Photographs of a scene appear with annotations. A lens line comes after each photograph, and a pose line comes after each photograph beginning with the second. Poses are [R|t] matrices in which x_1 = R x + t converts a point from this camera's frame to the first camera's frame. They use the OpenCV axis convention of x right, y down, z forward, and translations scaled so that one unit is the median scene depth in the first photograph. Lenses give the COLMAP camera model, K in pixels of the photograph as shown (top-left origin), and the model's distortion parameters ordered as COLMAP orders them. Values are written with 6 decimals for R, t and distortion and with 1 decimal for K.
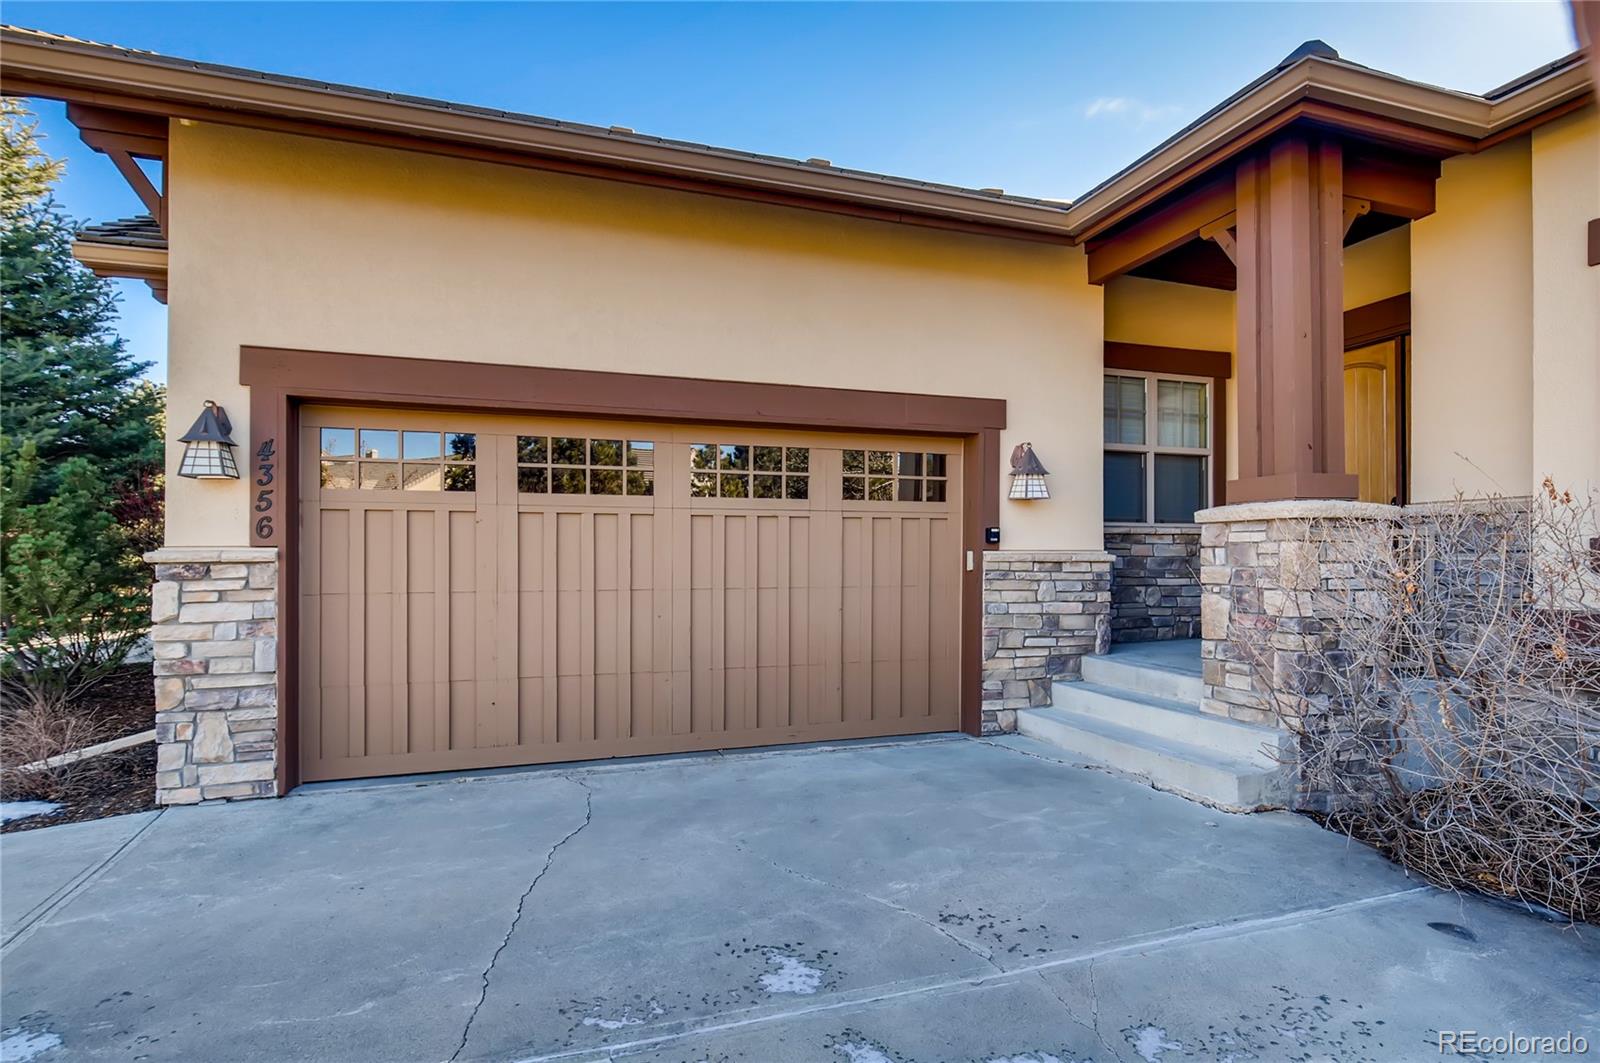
lens RADIAL K [[827.4, 0, 803.7], [0, 827.4, 555.9], [0, 0, 1]] dist [0.001731, -0.000137]
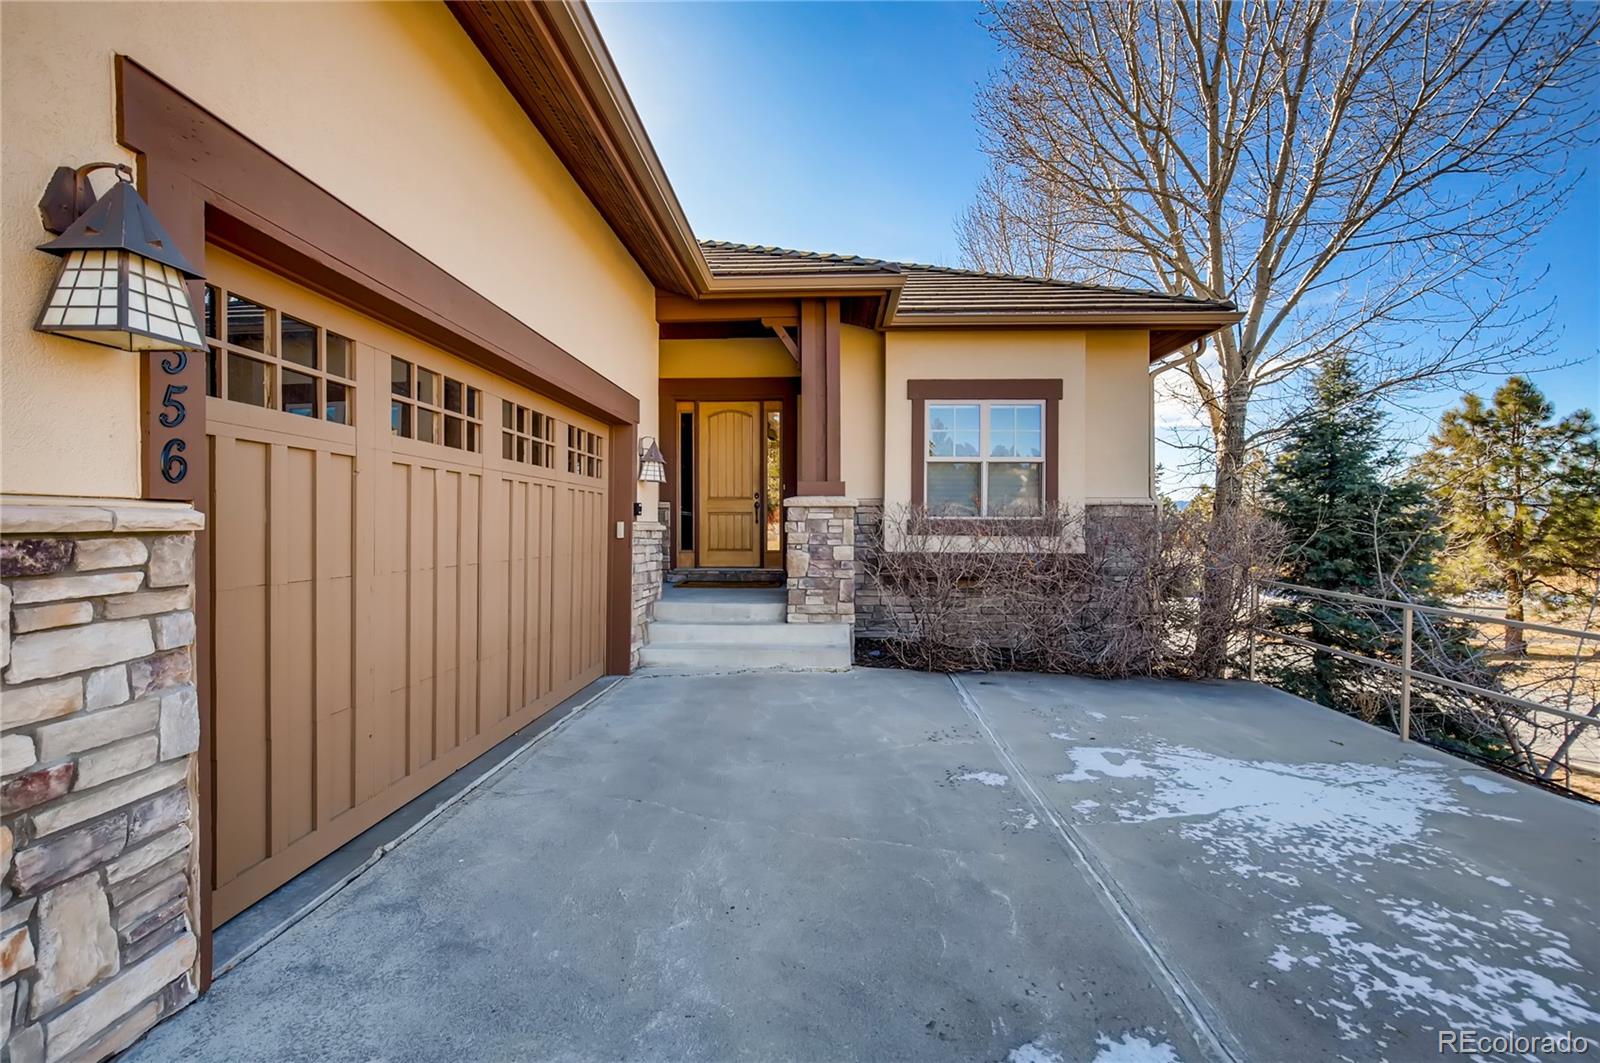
lens RADIAL K [[731.9, 0, 807.9], [0, 731.9, 534.7], [0, 0, 1]] dist [0.002602, 0.001054]
pose [[0.350233, -0.006492, 0.936640, -0.932767], [-0.004102, 0.999956, 0.008464, 0.003664], [-0.936654, -0.006807, 0.350190, 0.505188]]
